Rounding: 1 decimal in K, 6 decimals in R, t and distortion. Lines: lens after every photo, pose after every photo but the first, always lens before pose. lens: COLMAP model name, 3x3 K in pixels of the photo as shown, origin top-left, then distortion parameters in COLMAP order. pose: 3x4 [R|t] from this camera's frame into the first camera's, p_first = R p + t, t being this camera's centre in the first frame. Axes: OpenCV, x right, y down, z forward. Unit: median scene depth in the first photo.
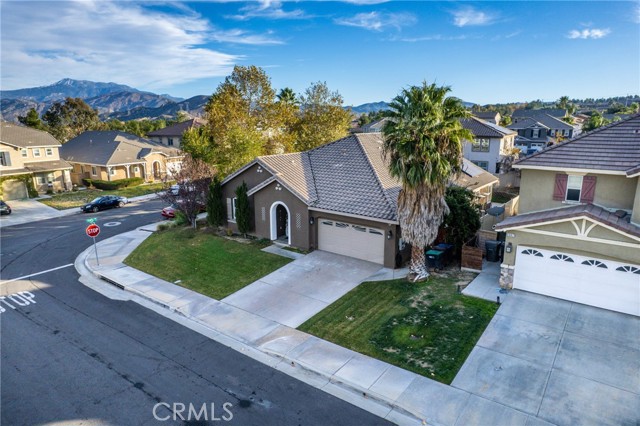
lens RADIAL K [[423.9, 0, 320.0], [0, 423.9, 213.0], [0, 0, 1]] dist [-0.031494, 0.001681]
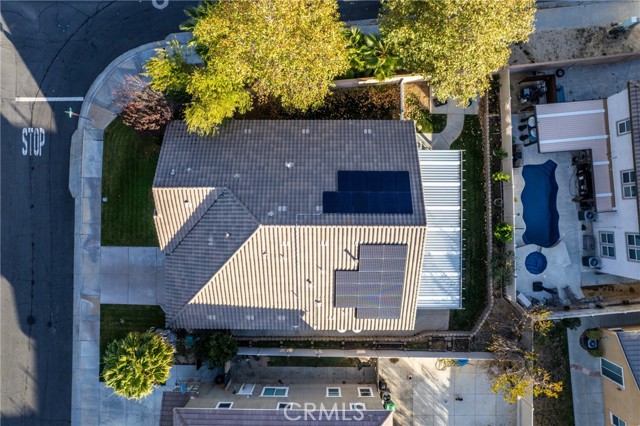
lens RADIAL K [[423.9, 0, 320.0], [0, 423.9, 213.0], [0, 0, 1]] dist [-0.031494, 0.001681]
pose [[0.610908, 0.791660, 0.008082, 0.192303], [-0.159302, 0.112918, 0.980751, -1.644978], [0.775509, -0.600436, 0.195095, 1.438613]]
